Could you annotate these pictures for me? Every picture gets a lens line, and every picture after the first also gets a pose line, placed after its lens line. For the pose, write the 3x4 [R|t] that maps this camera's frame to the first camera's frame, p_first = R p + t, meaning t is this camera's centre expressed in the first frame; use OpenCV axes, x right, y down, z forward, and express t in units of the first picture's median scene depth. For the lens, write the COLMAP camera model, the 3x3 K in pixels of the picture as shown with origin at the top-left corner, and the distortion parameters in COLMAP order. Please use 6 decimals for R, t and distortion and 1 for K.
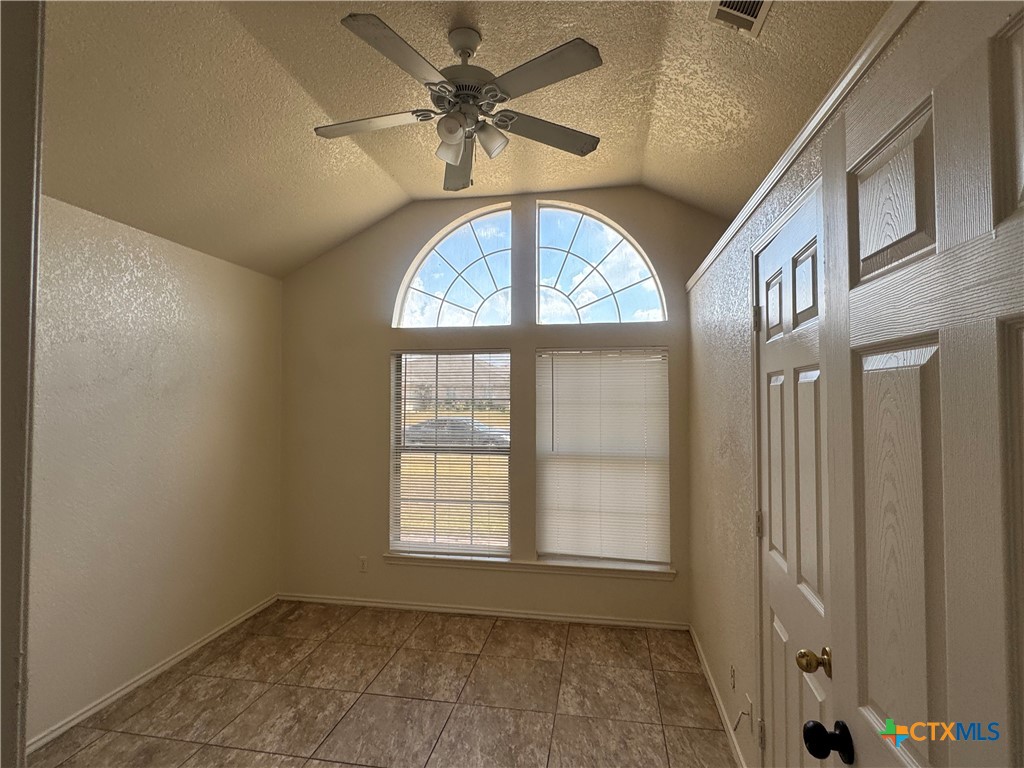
lens RADIAL K [[528.1, 0, 515.5], [0, 528.1, 381.7], [0, 0, 1]] dist [-0.005307, 0.000706]
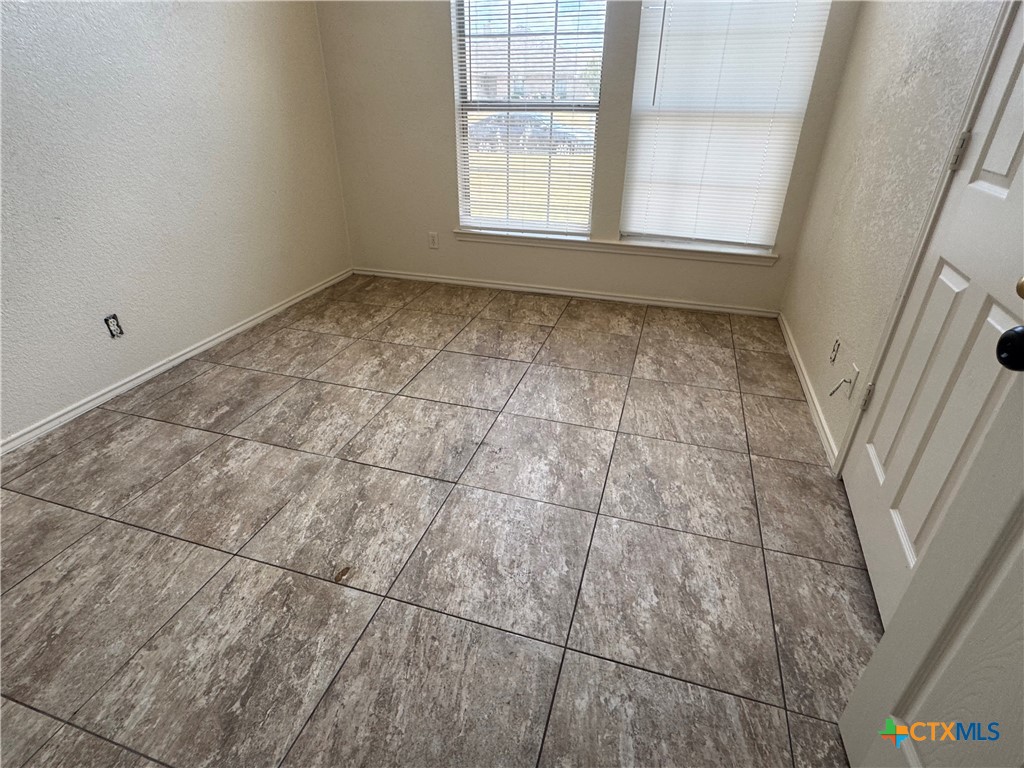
lens RADIAL K [[528.1, 0, 518.2], [0, 528.1, 386.3], [0, 0, 1]] dist [-0.005307, 0.000706]
pose [[0.992577, 0.068478, -0.100512, -0.028141], [-0.007824, 0.860670, 0.509103, 0.110199], [0.121370, -0.504537, 0.854817, 0.086261]]
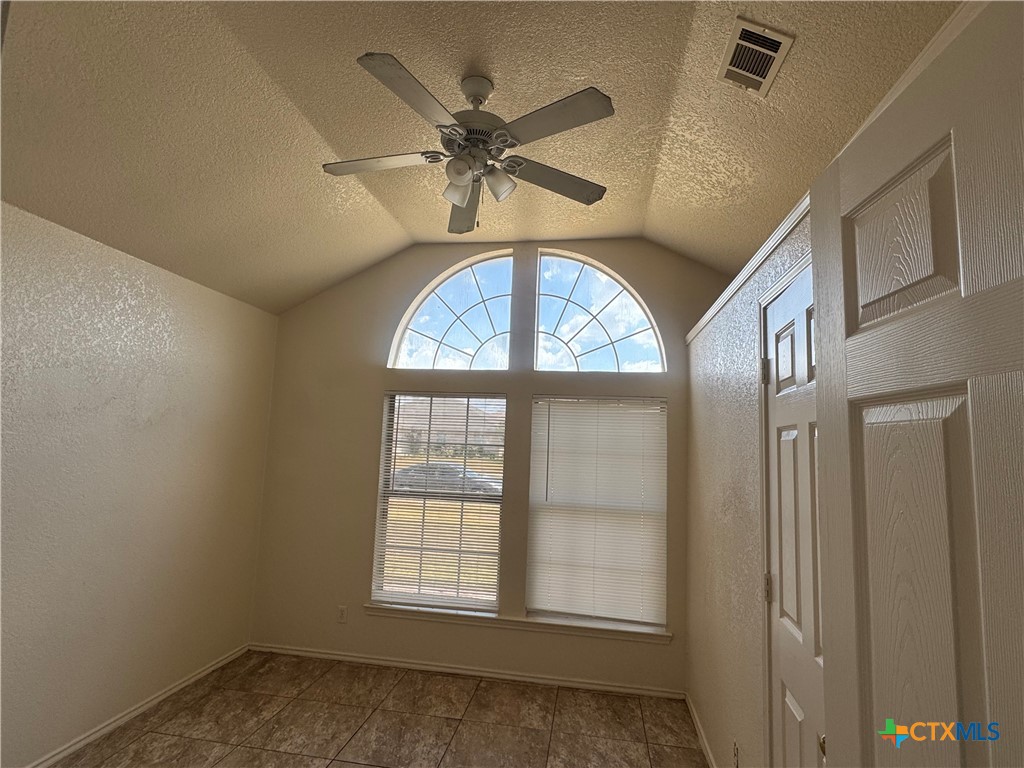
lens RADIAL K [[528.1, 0, 514.3], [0, 528.1, 387.0], [0, 0, 1]] dist [-0.005307, 0.000706]
pose [[0.999101, 0.040604, 0.012211, -0.010234], [-0.039493, 0.995973, -0.080483, 0.003893], [-0.015430, 0.079929, 0.996681, 0.024036]]
